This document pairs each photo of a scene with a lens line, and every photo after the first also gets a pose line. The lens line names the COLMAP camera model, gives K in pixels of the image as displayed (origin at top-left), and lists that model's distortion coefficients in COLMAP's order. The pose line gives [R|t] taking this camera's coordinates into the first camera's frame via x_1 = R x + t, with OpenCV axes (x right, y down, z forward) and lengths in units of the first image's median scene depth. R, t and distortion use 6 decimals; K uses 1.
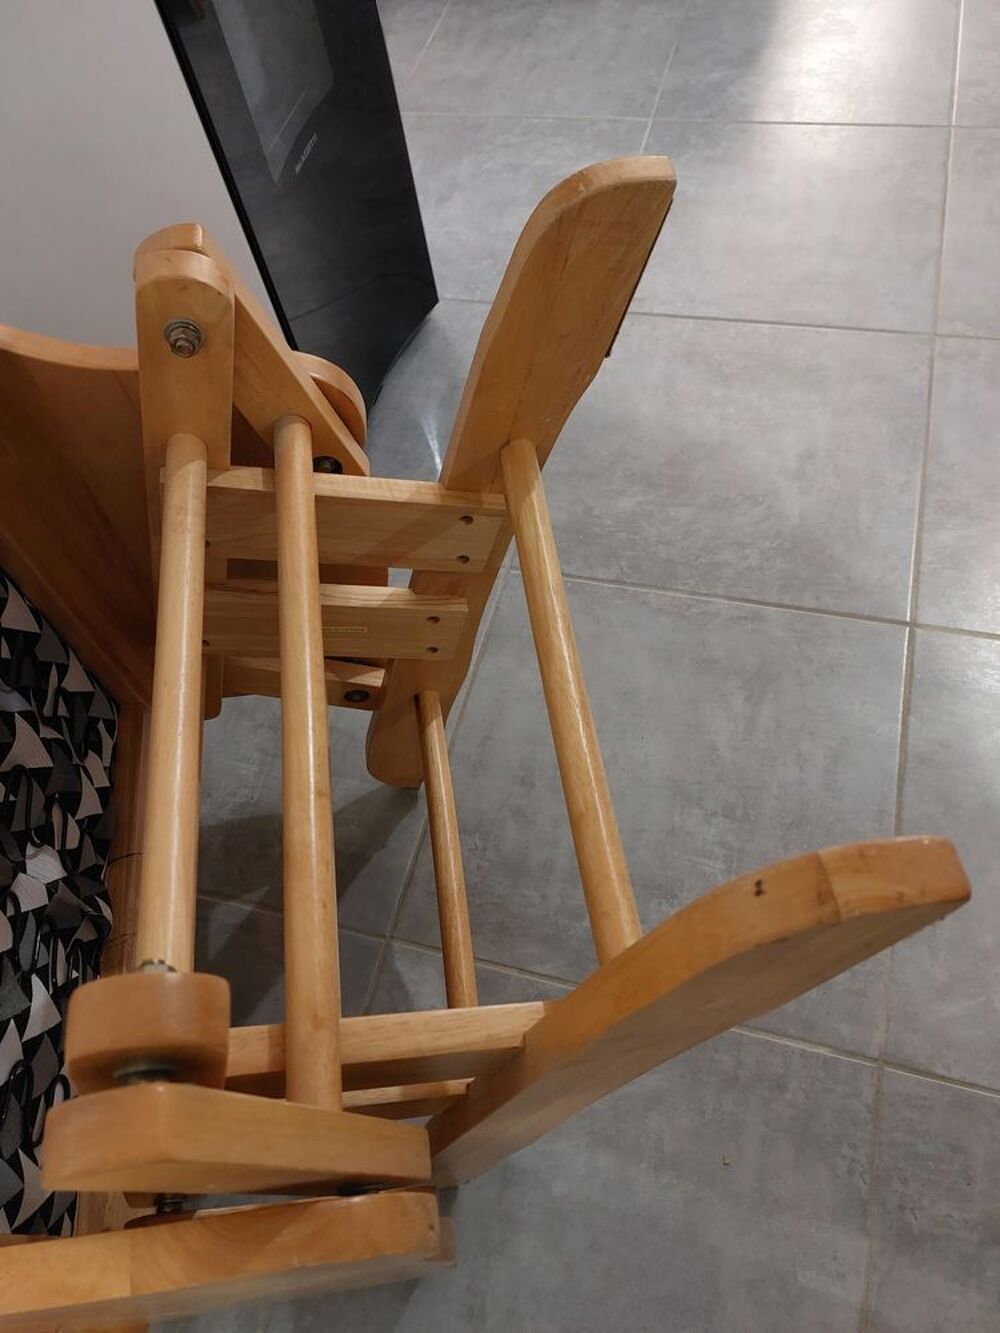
lens RADIAL K [[938.9, 0, 491.7], [0, 938.9, 667.9], [0, 0, 1]] dist [0.070826, -0.018603]
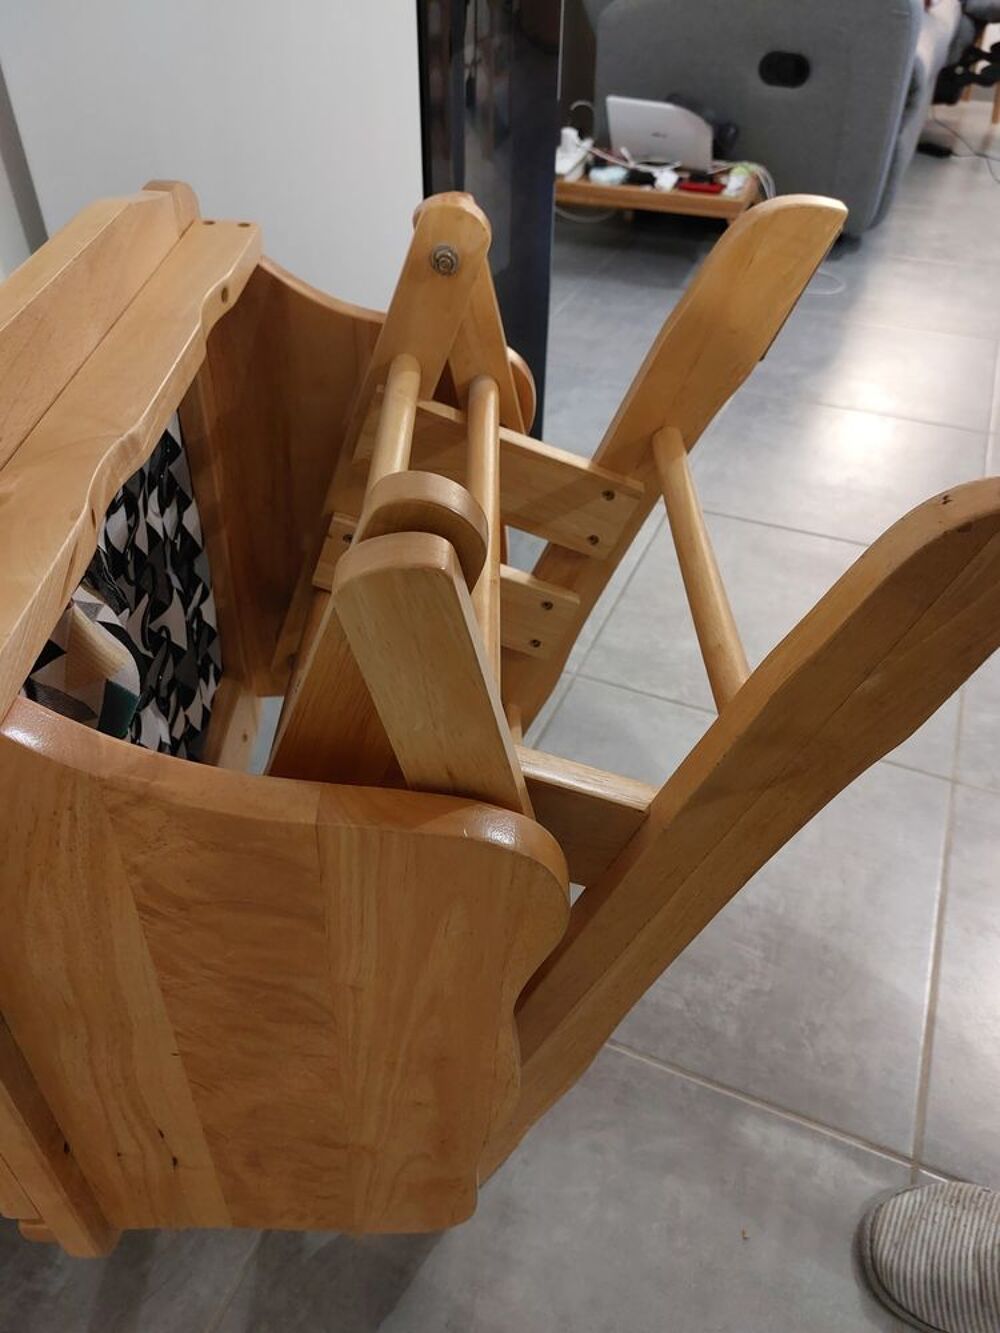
lens RADIAL K [[938.9, 0, 505.4], [0, 938.9, 659.2], [0, 0, 1]] dist [0.070826, -0.018603]
pose [[0.981629, 0.190262, -0.014285, -0.074738], [-0.186444, 0.940635, -0.283628, 0.297228], [-0.040527, 0.281081, 0.958828, -0.036550]]
